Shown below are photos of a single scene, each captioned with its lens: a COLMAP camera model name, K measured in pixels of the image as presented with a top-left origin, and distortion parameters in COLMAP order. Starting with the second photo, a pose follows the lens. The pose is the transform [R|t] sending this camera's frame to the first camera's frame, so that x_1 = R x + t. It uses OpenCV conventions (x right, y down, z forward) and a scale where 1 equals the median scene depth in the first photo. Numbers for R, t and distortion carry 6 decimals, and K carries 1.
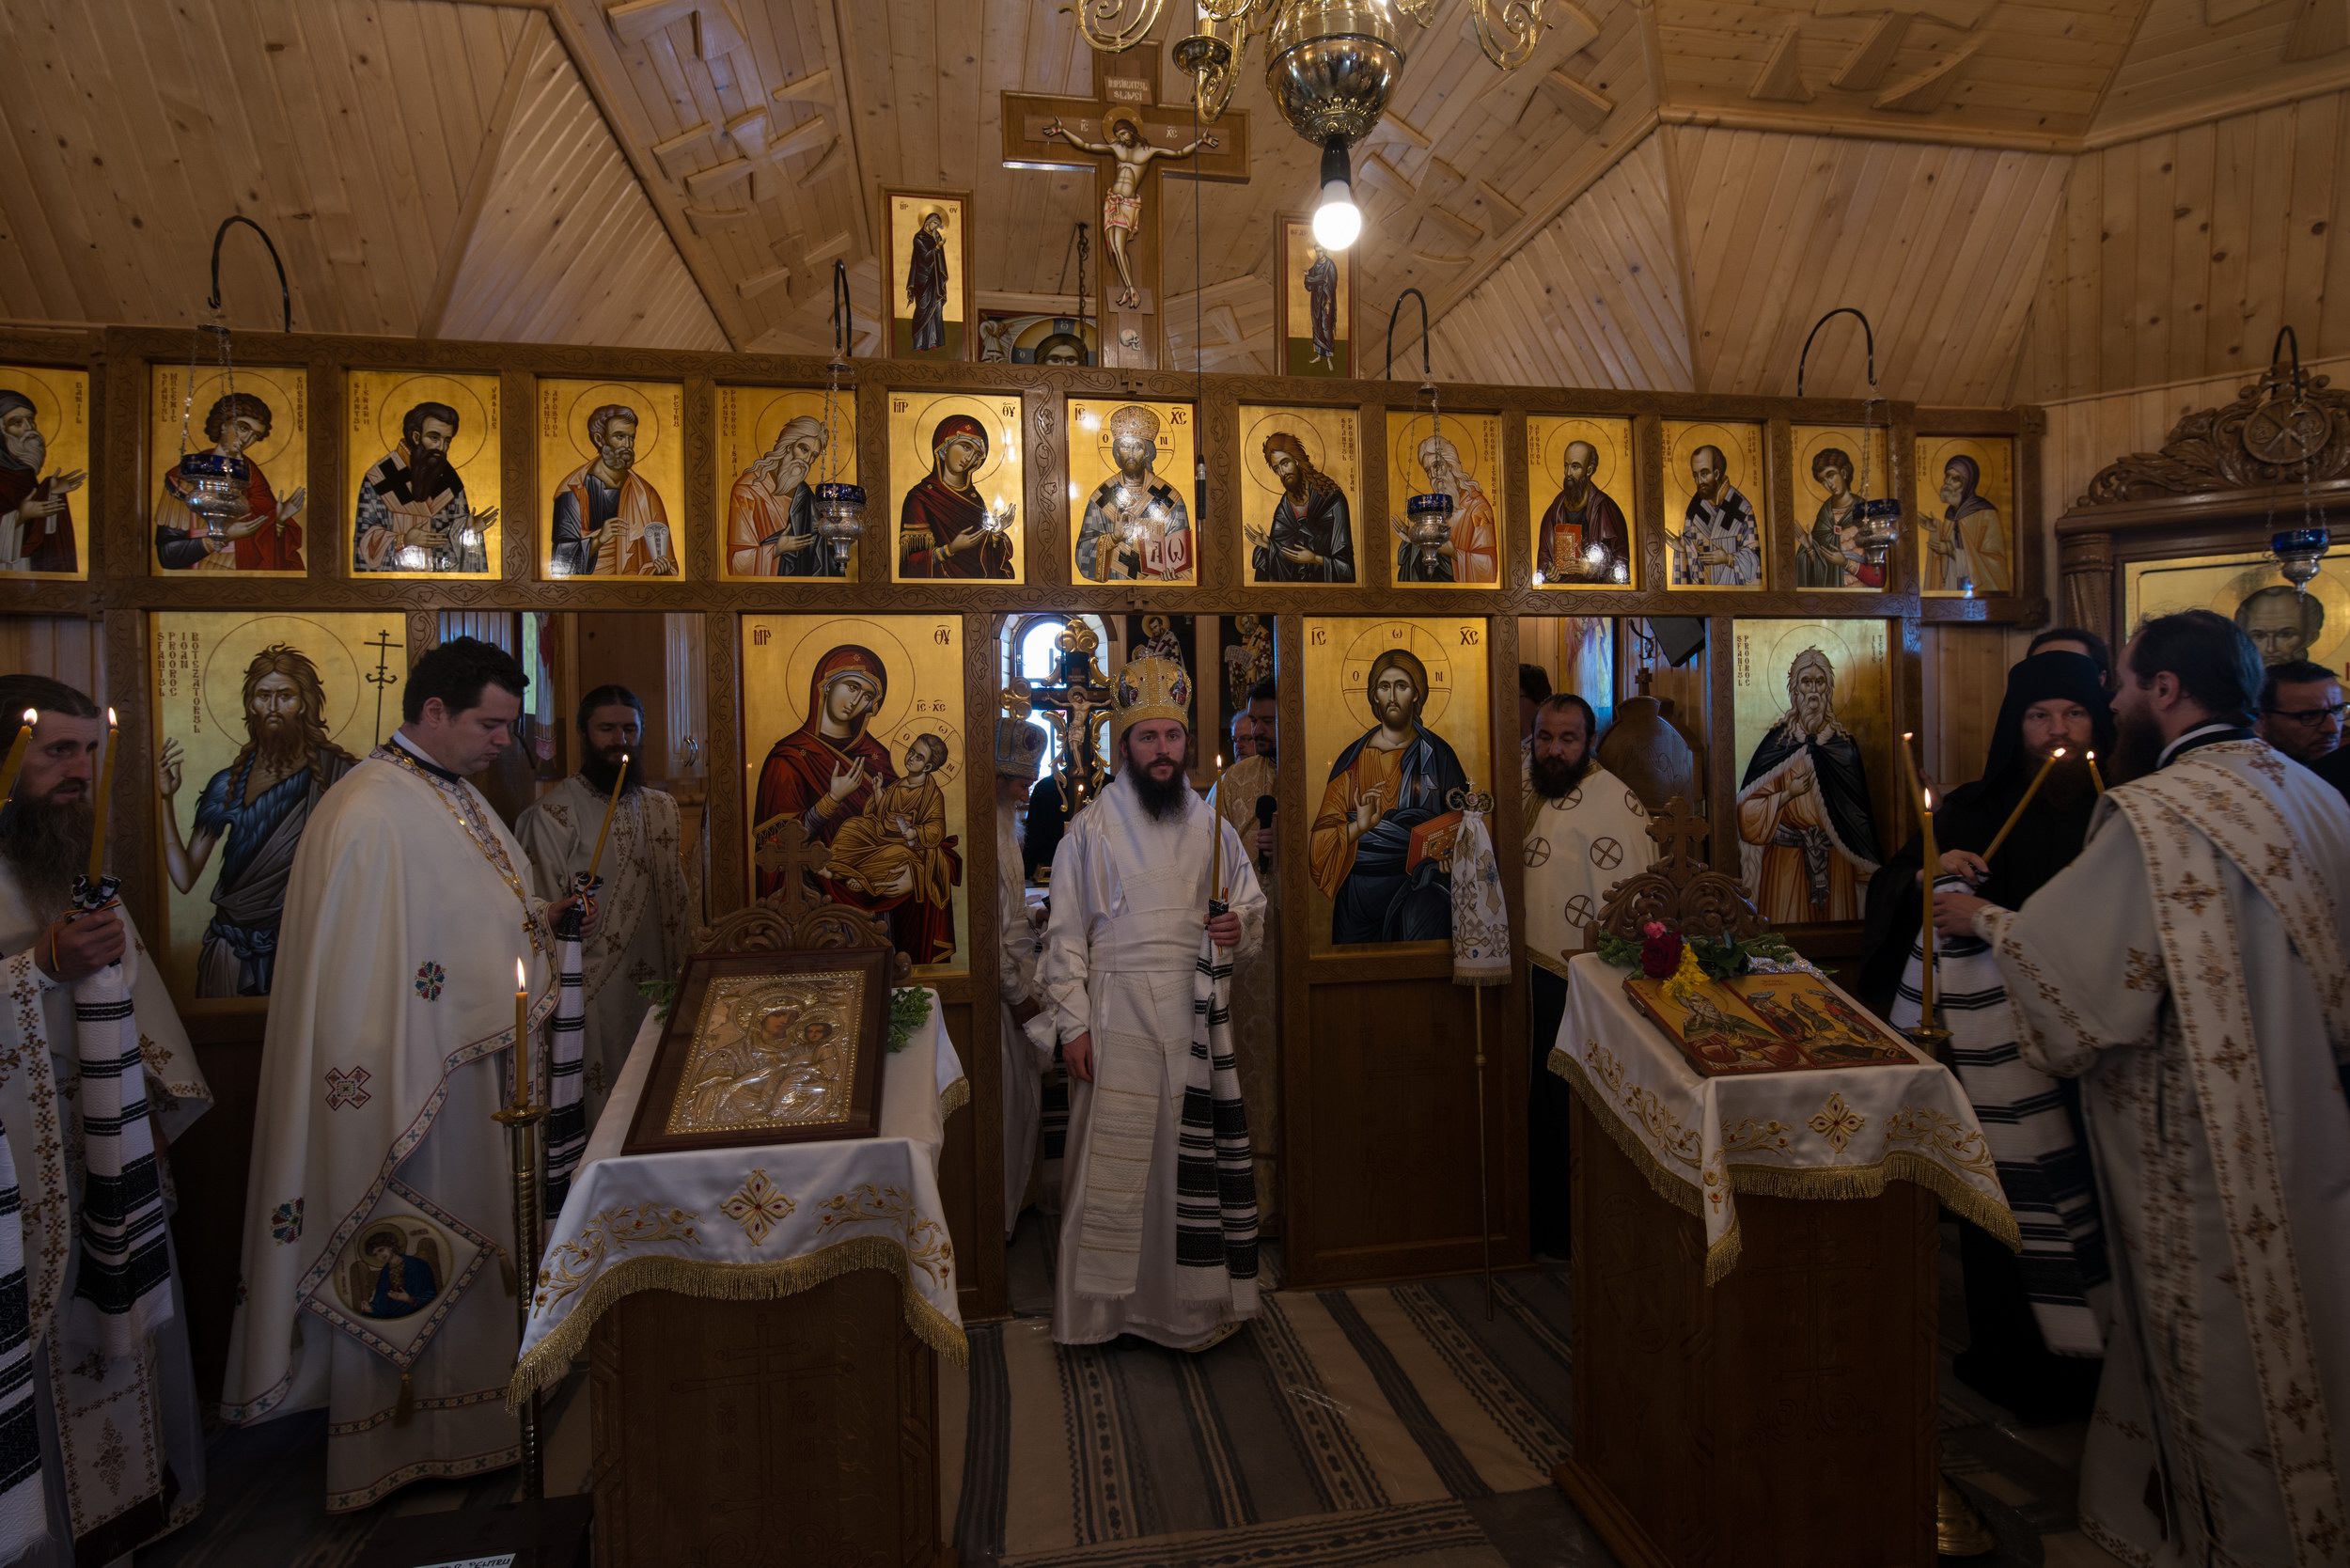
lens RADIAL K [[1153.3, 0, 1174.7], [0, 1153.3, 772.2], [0, 0, 1]] dist [0.001453, -0.011044]
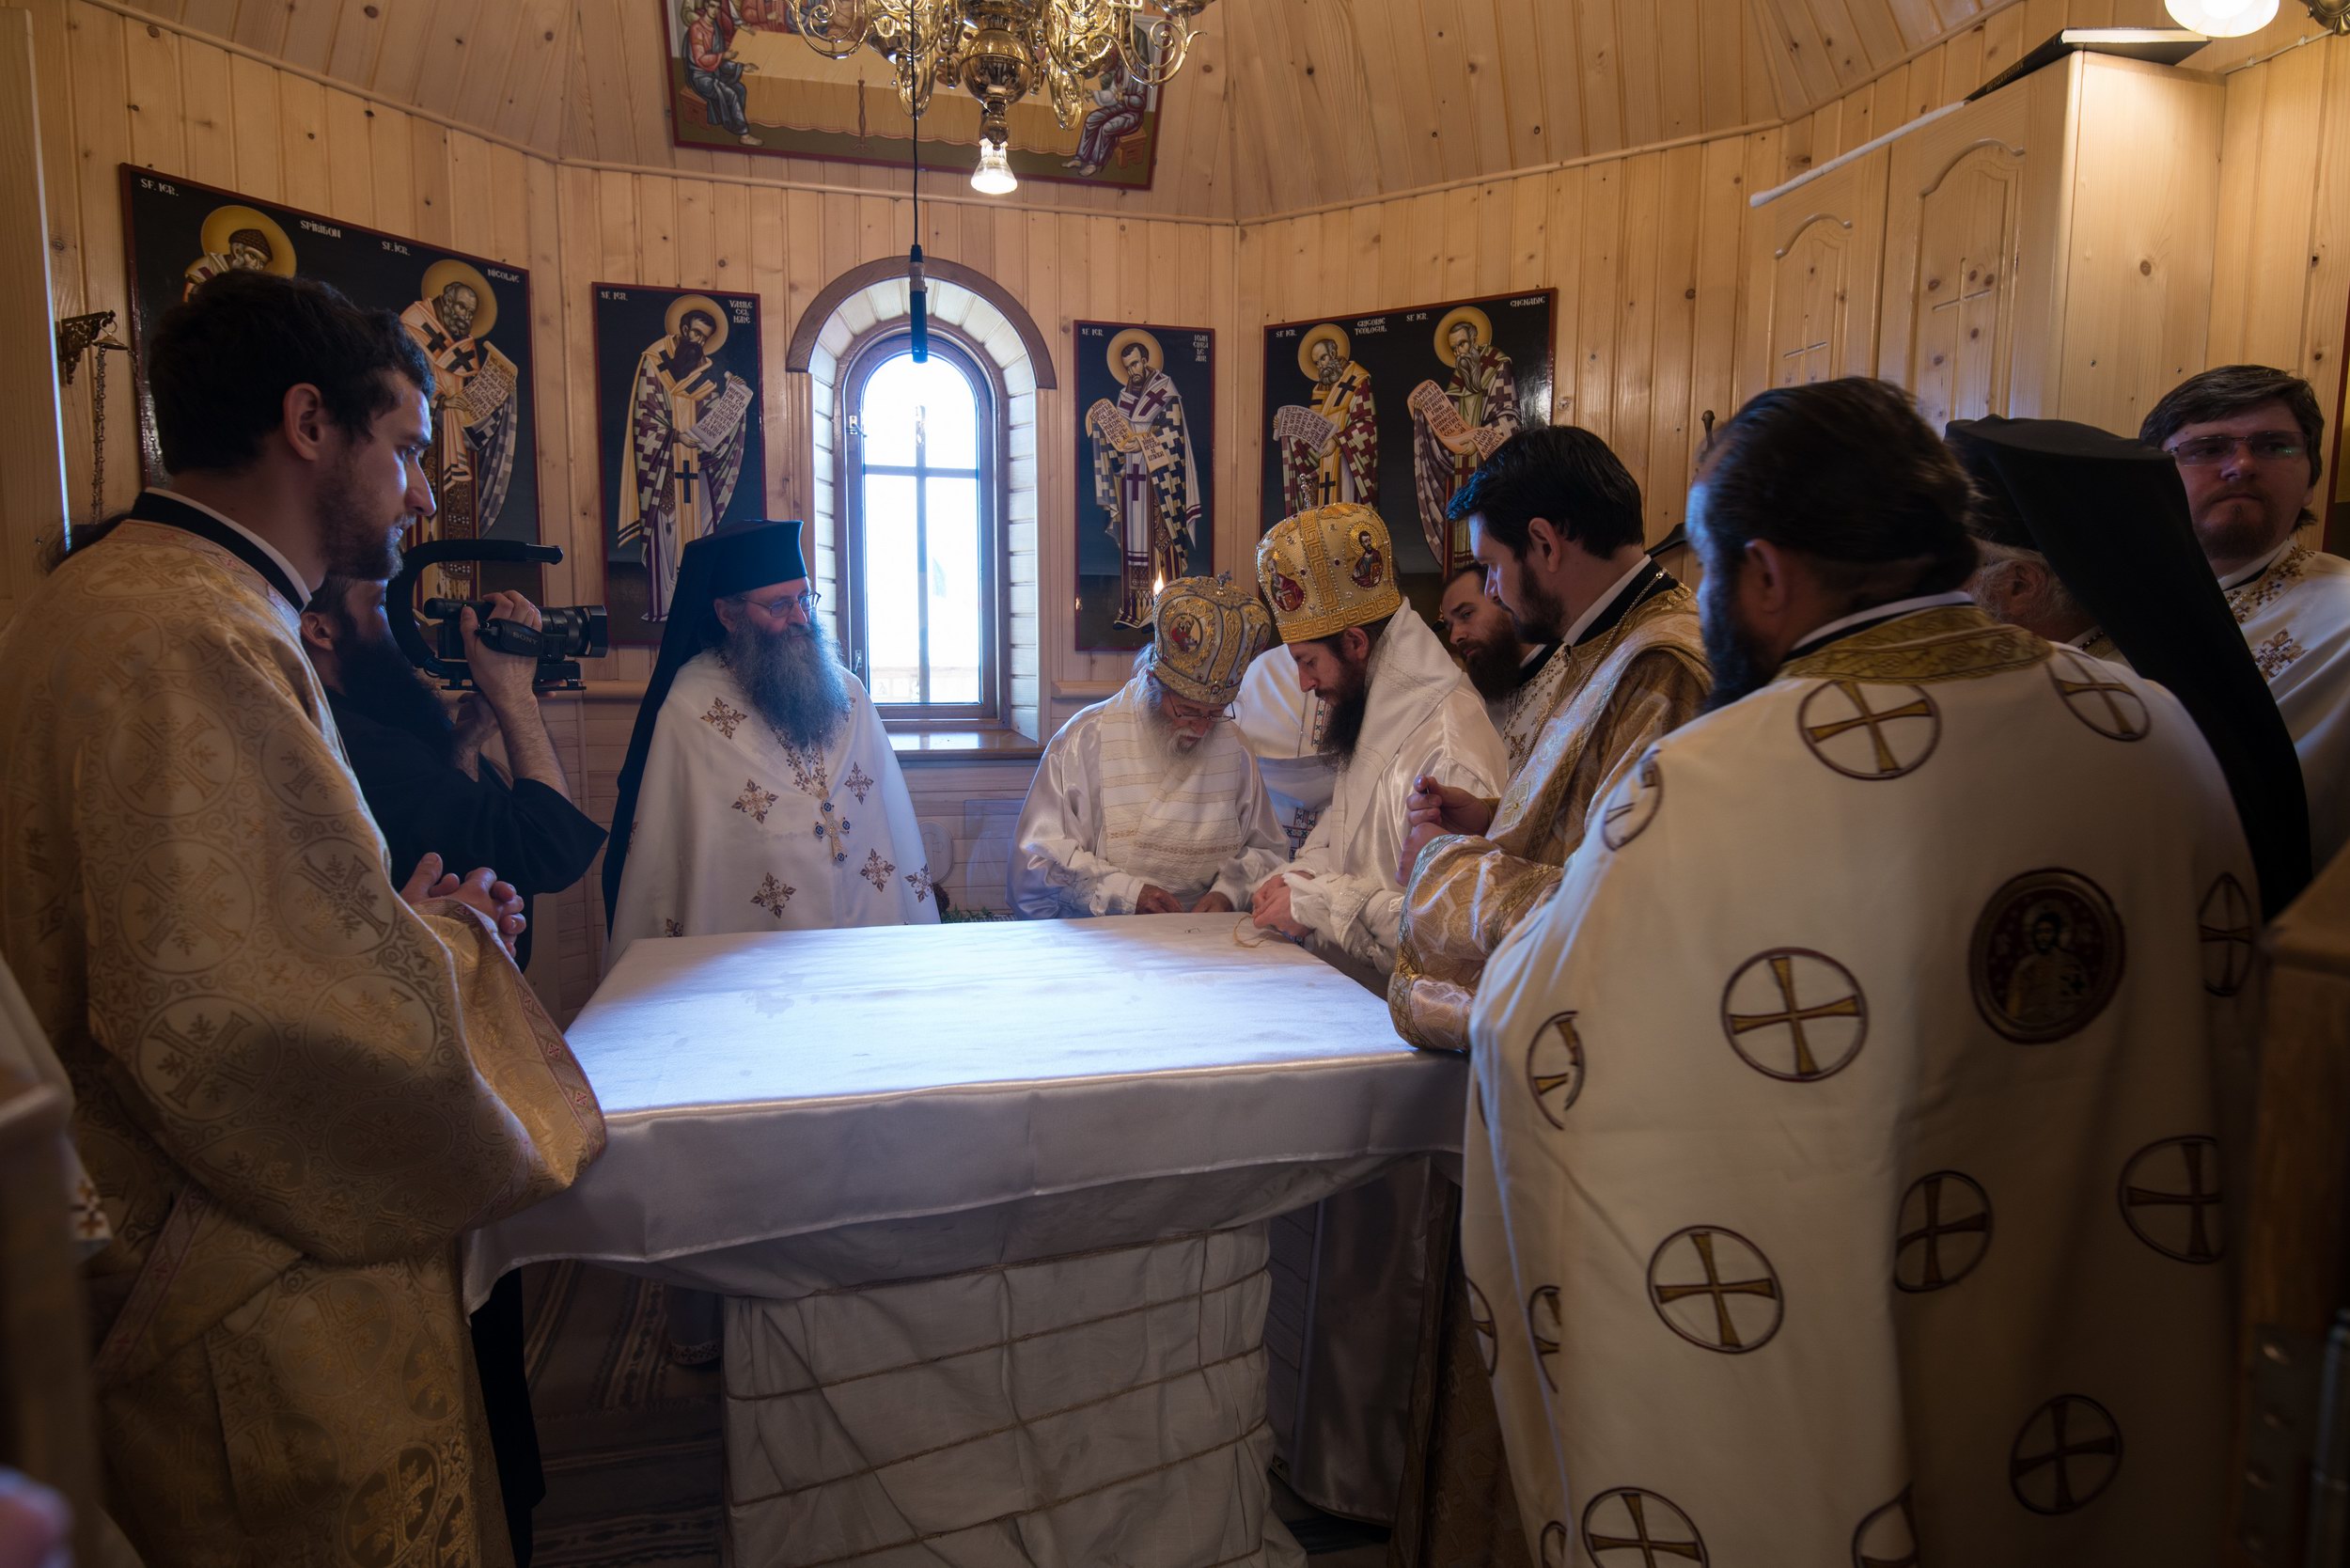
lens RADIAL K [[1281.3, 0, 1175.0], [0, 1281.3, 777.8], [0, 0, 1]] dist [0.010202, -0.008594]
pose [[0.997555, 0.012912, 0.068683, -0.068438], [-0.018795, 0.996142, 0.085716, 0.004912], [-0.067311, -0.086797, 0.993949, 0.873832]]
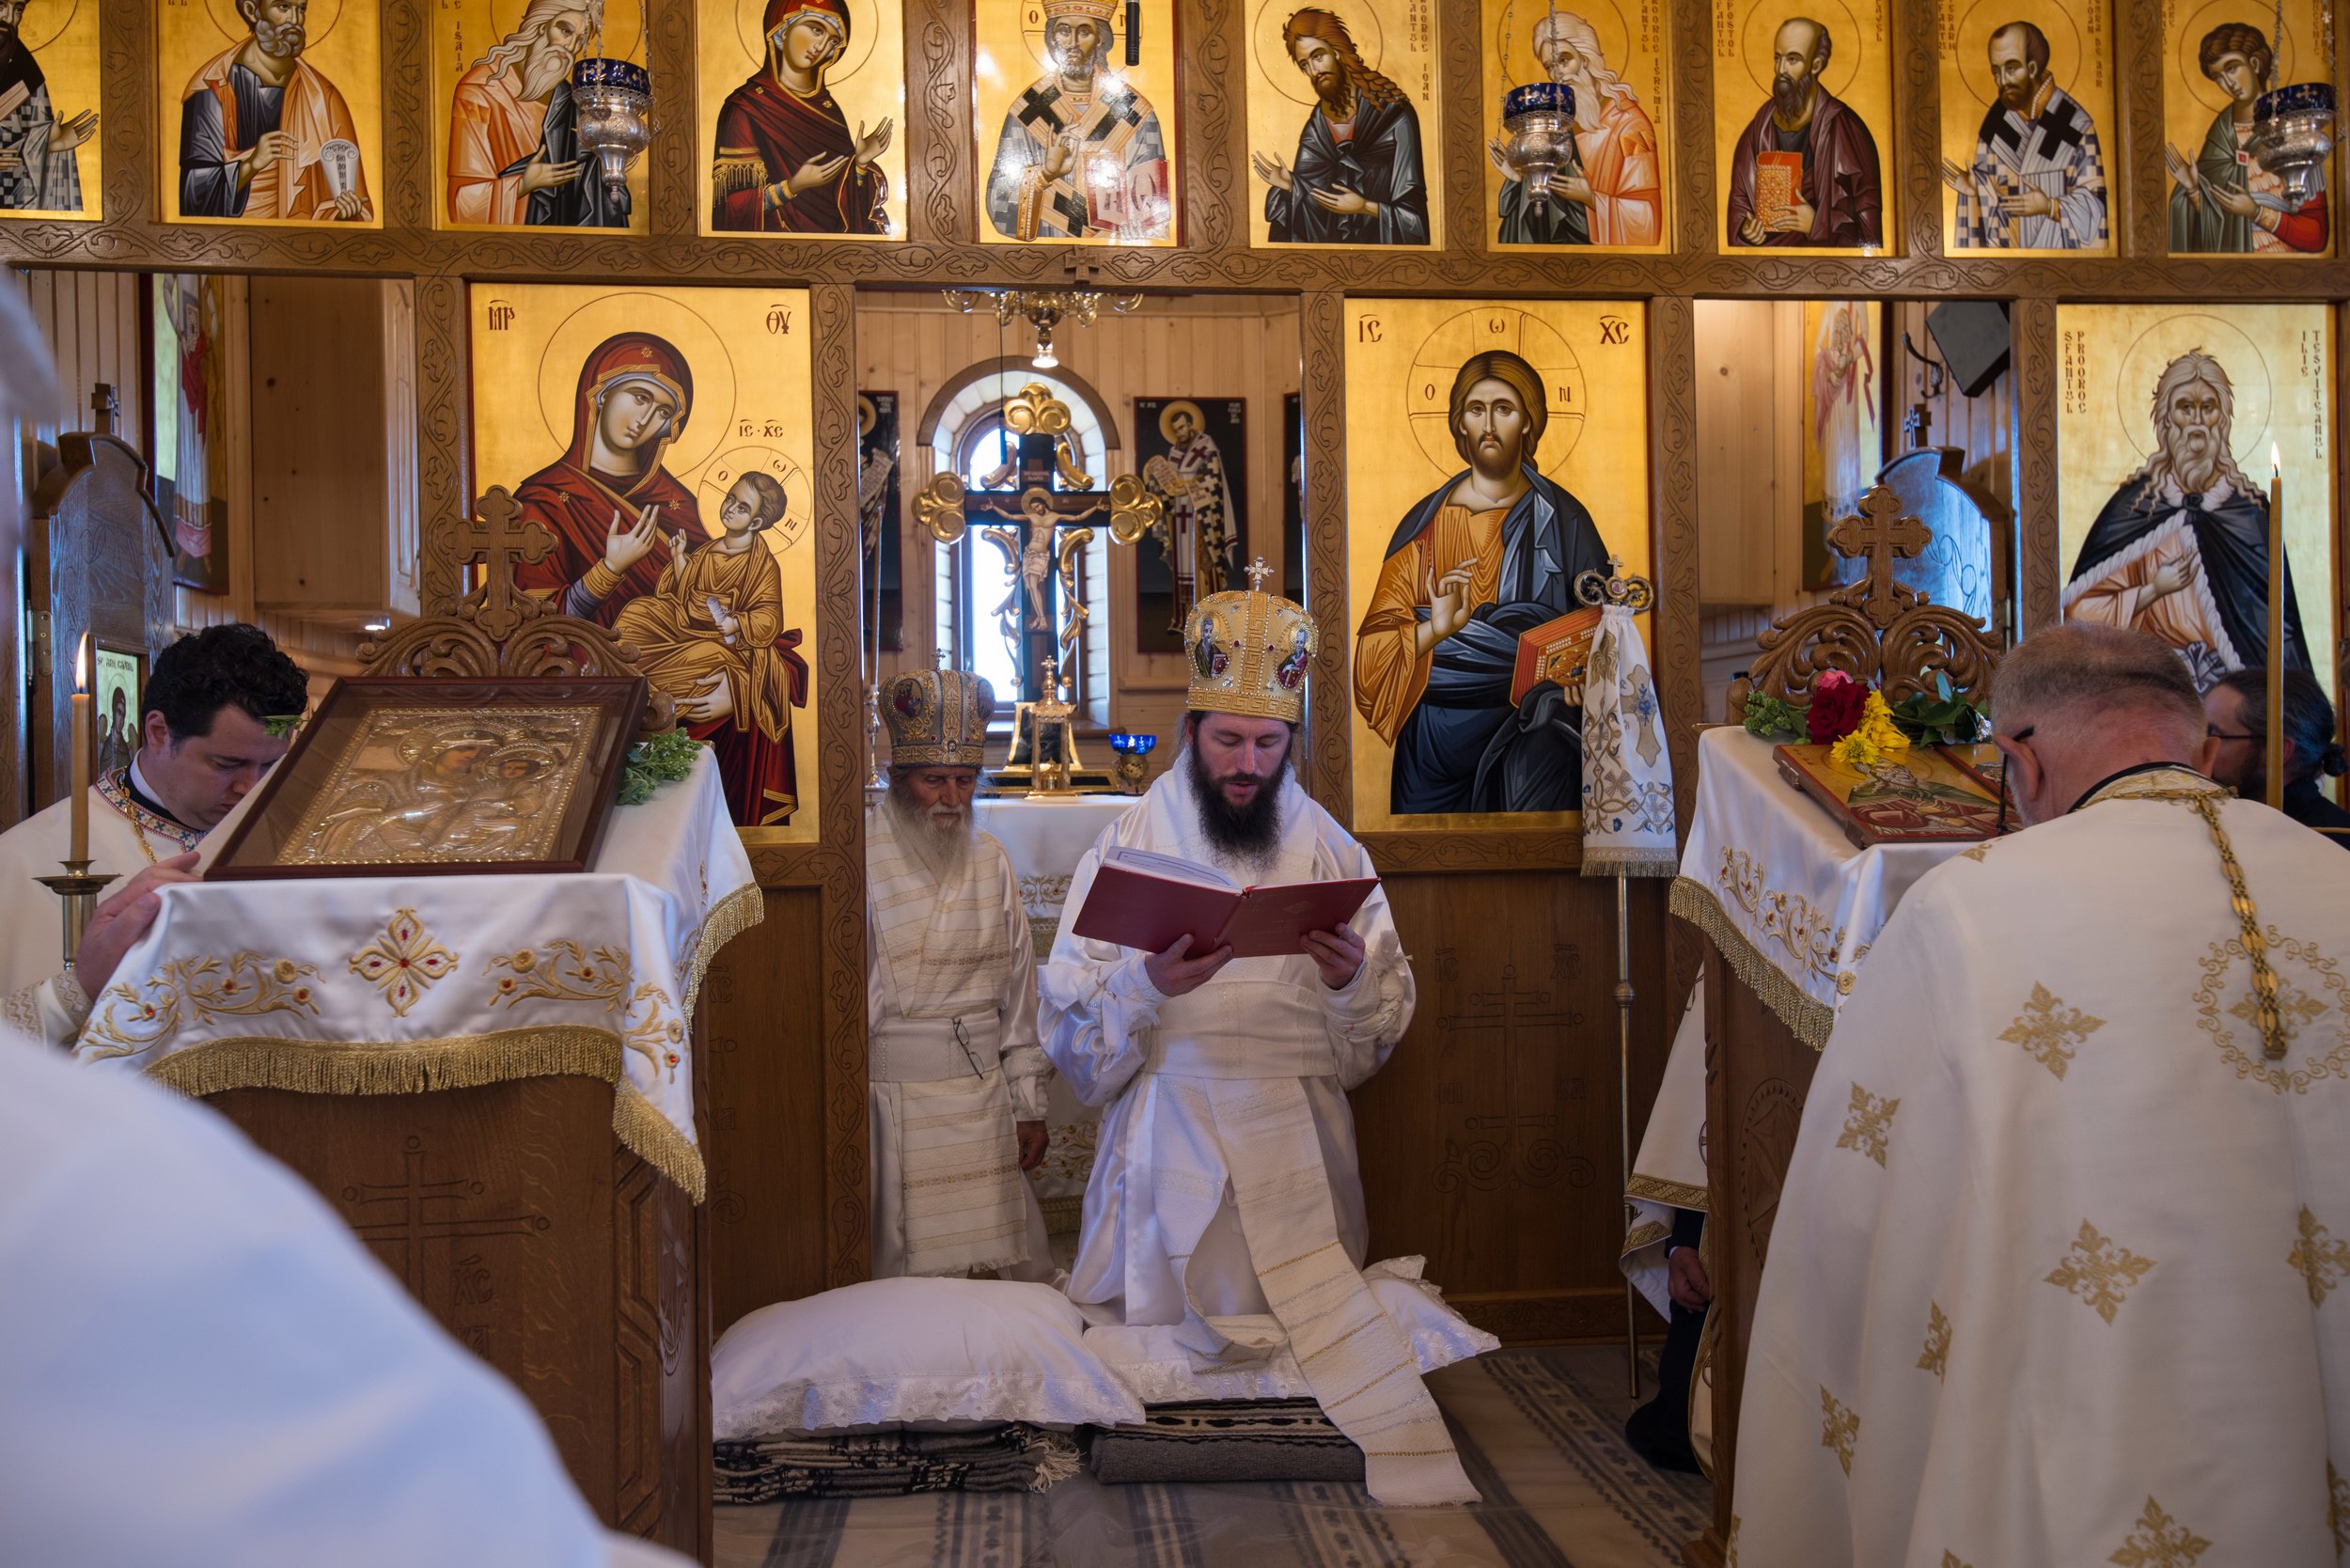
lens RADIAL K [[1900.6, 0, 1177.7], [0, 1900.6, 773.0], [0, 0, 1]] dist [0.035406, 0.005964]
pose [[0.998313, 0.001736, -0.058037, 0.081926], [-0.002263, 0.999957, -0.009020, 0.139551], [0.058019, 0.009136, 0.998274, -0.052658]]
